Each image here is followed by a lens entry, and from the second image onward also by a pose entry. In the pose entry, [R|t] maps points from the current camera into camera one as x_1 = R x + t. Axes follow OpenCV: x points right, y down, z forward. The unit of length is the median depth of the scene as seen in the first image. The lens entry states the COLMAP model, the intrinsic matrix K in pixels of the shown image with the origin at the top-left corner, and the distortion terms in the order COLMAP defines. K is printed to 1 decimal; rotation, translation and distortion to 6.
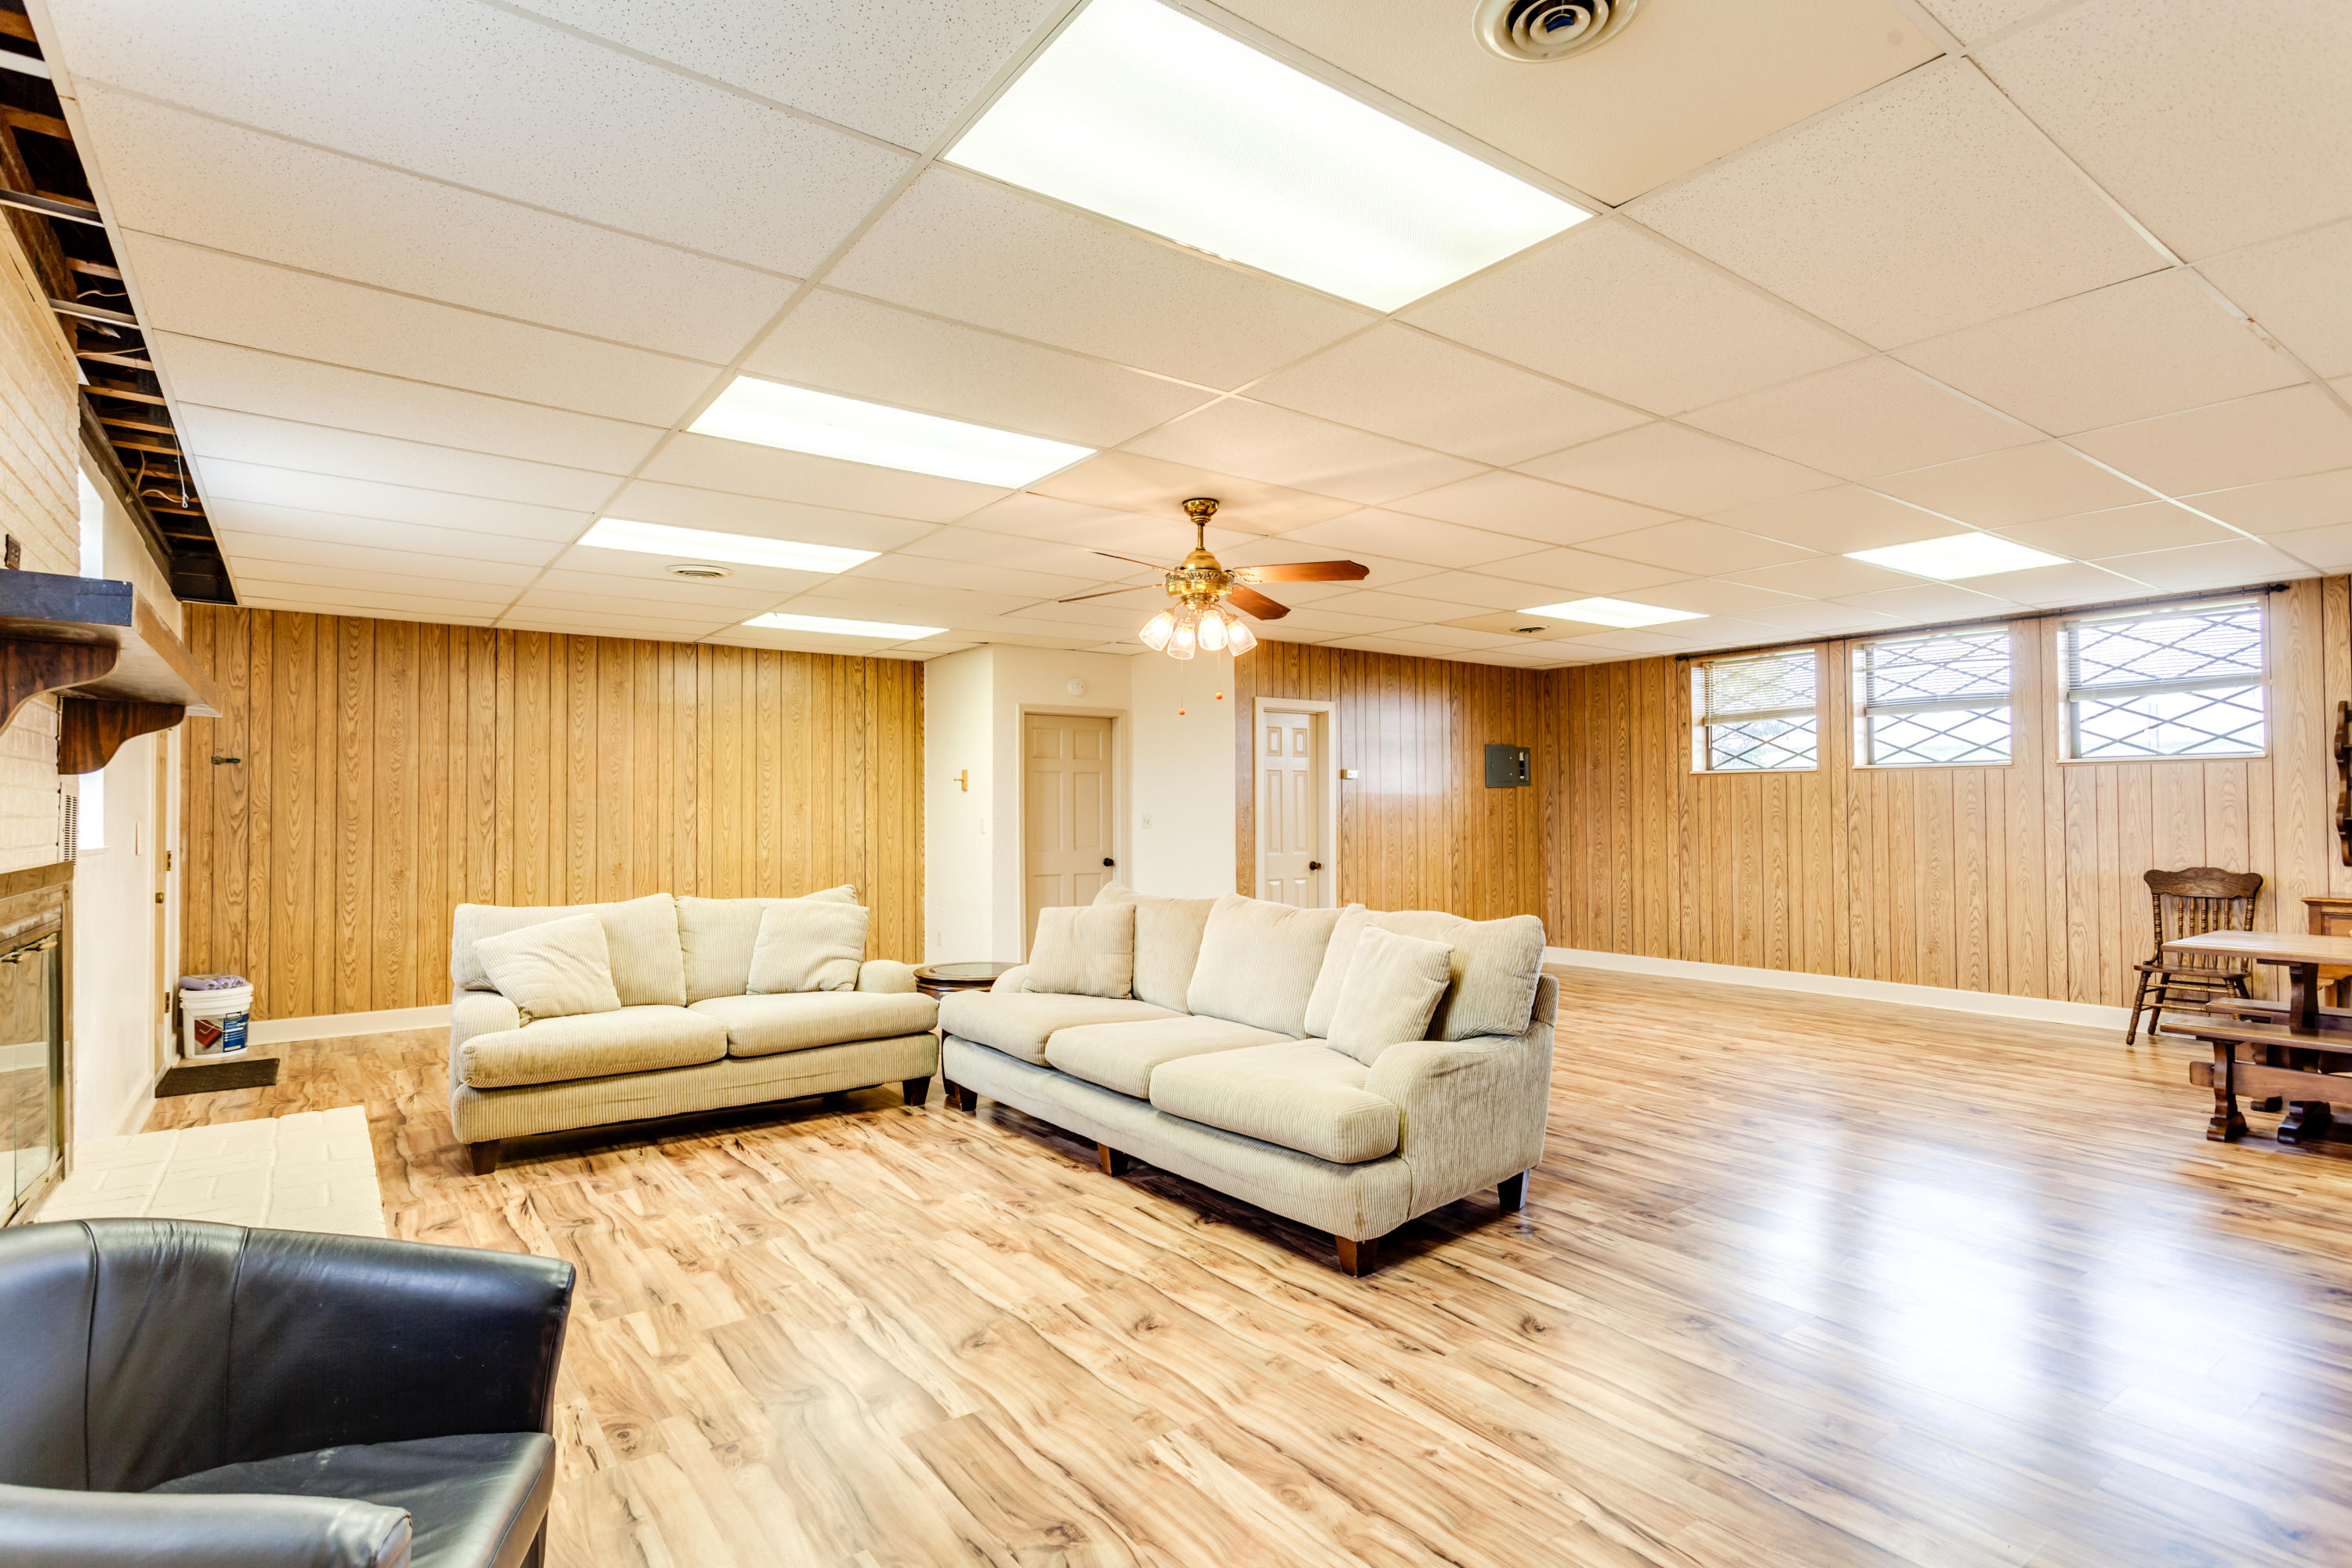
lens RADIAL K [[1135.3, 0, 1149.1], [0, 1135.3, 787.7], [0, 0, 1]] dist [-0.000048, 0.002981]
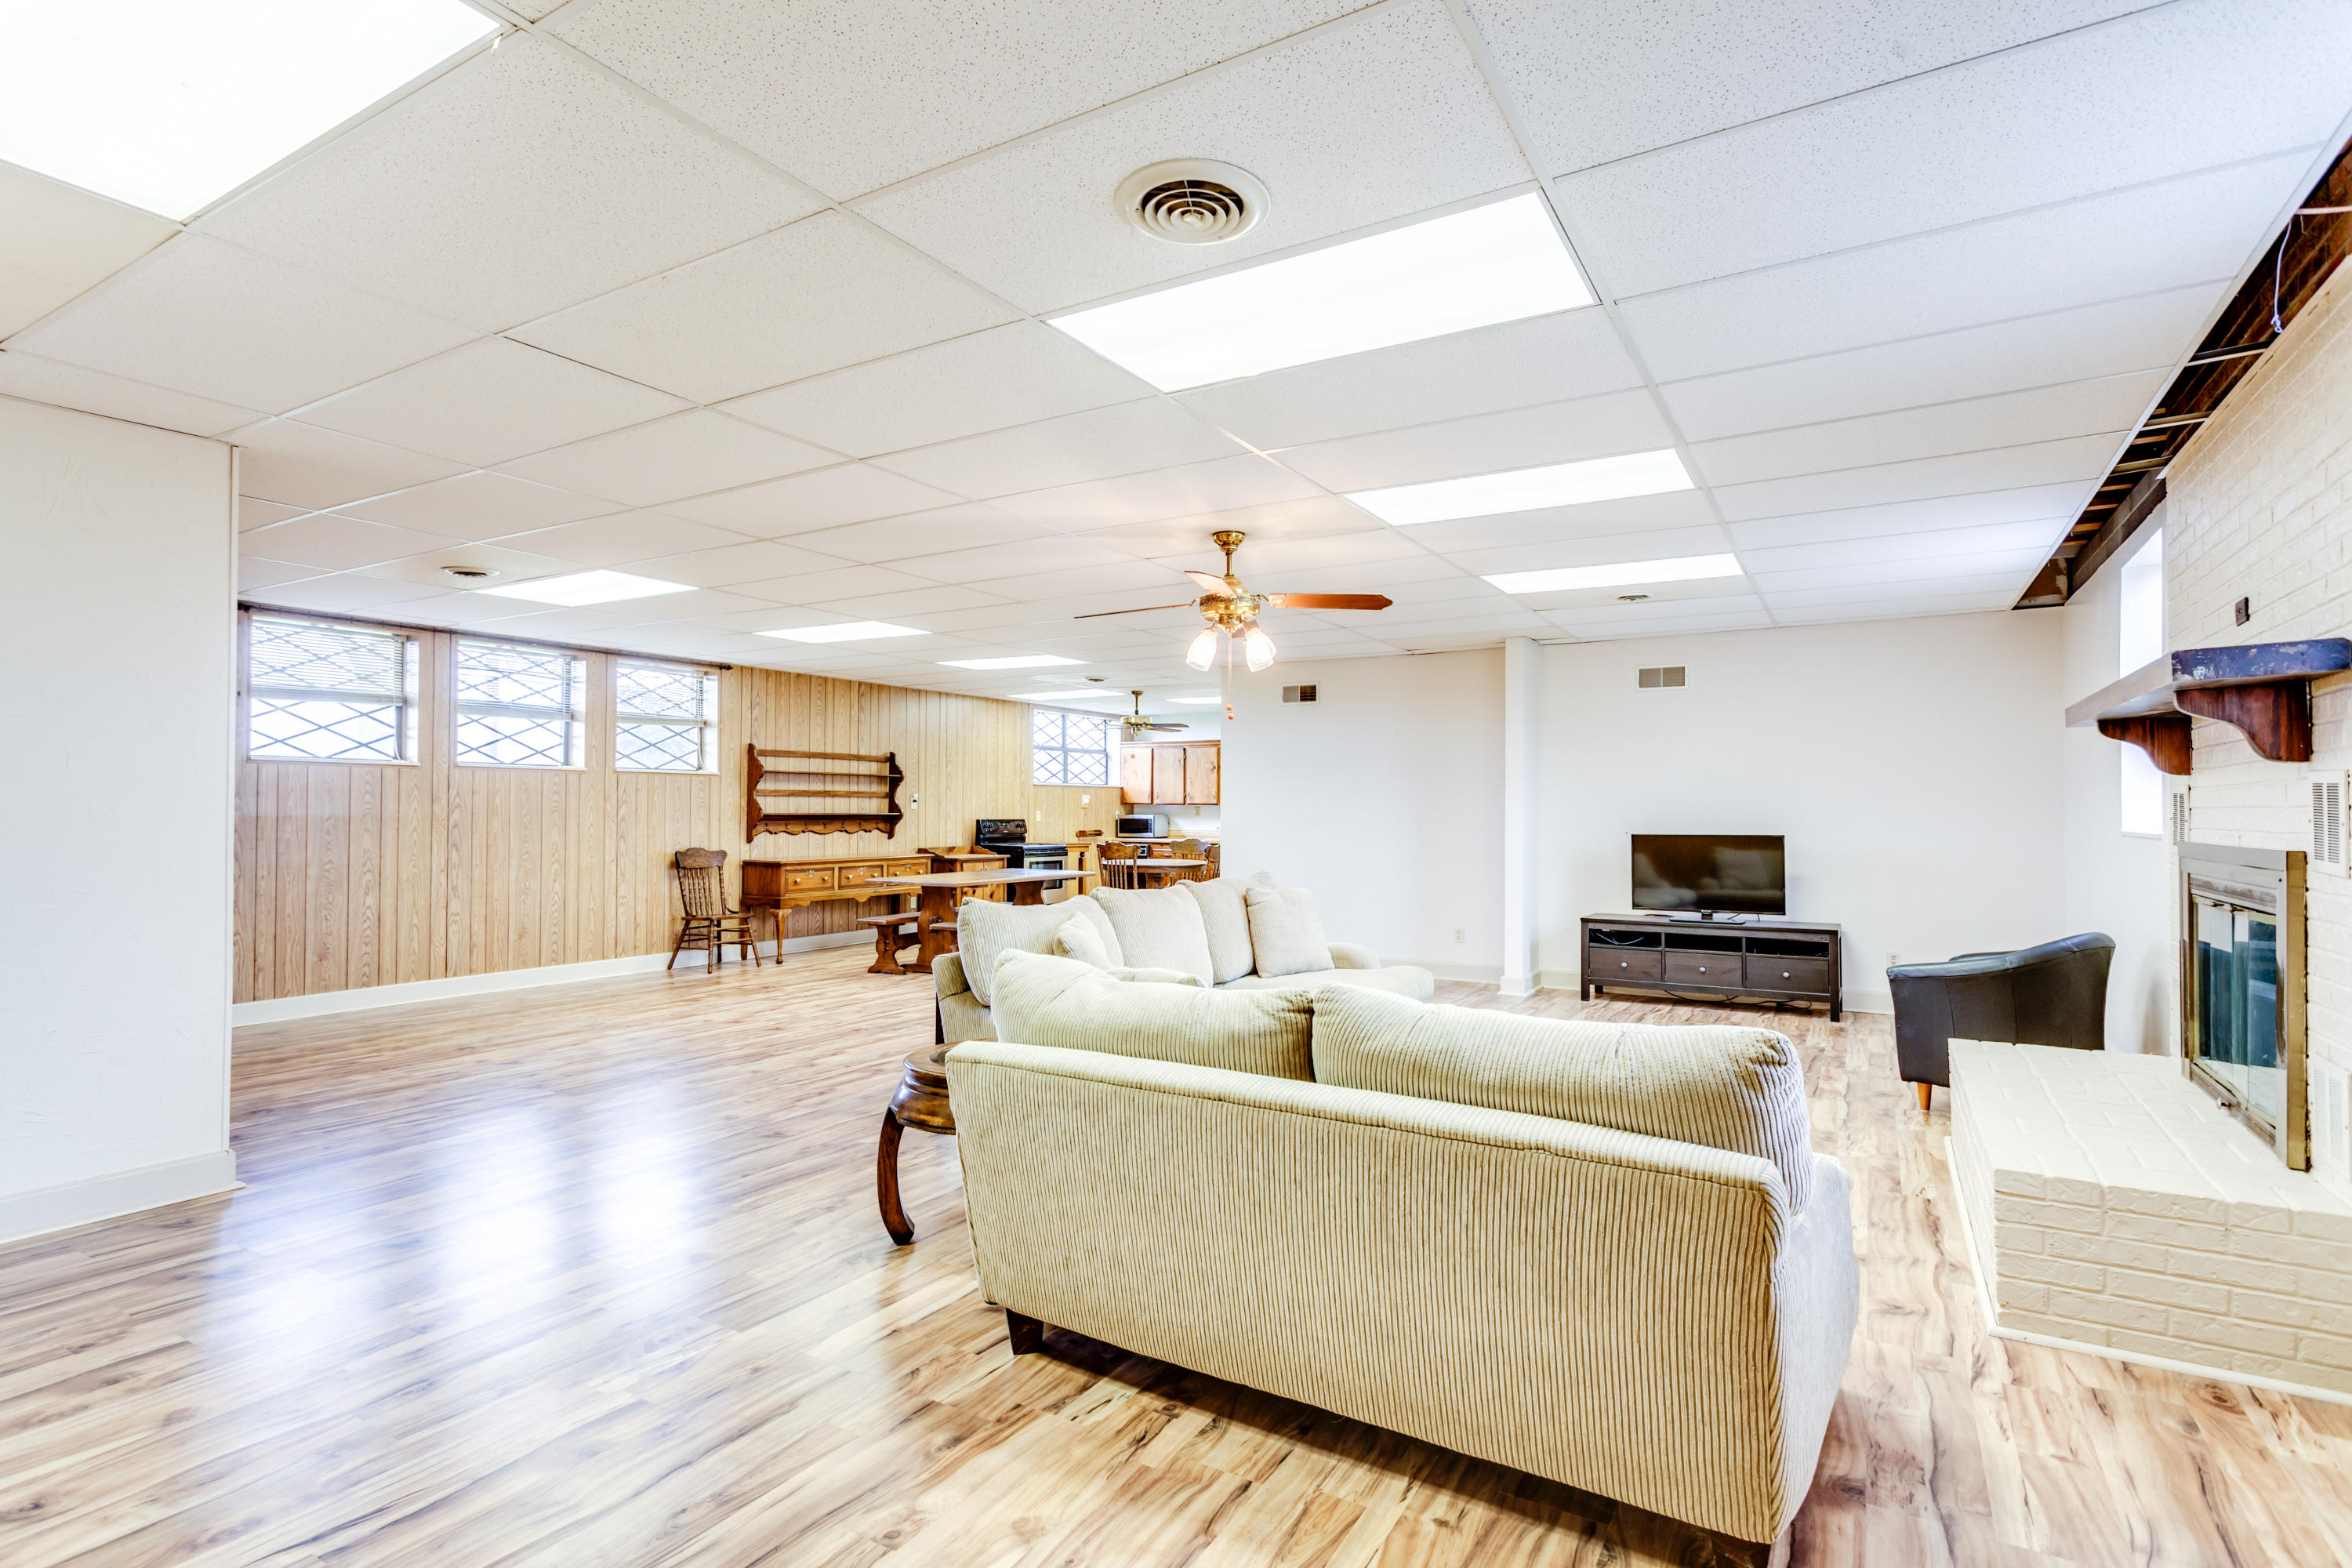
lens RADIAL K [[1135.3, 0, 1229.0], [0, 1135.3, 804.3], [0, 0, 1]] dist [-0.000048, 0.002981]
pose [[-0.441885, 0.006565, 0.897048, -0.576939], [-0.020400, 0.999641, -0.017365, 0.020837], [-0.896840, -0.025973, -0.441592, 0.850917]]
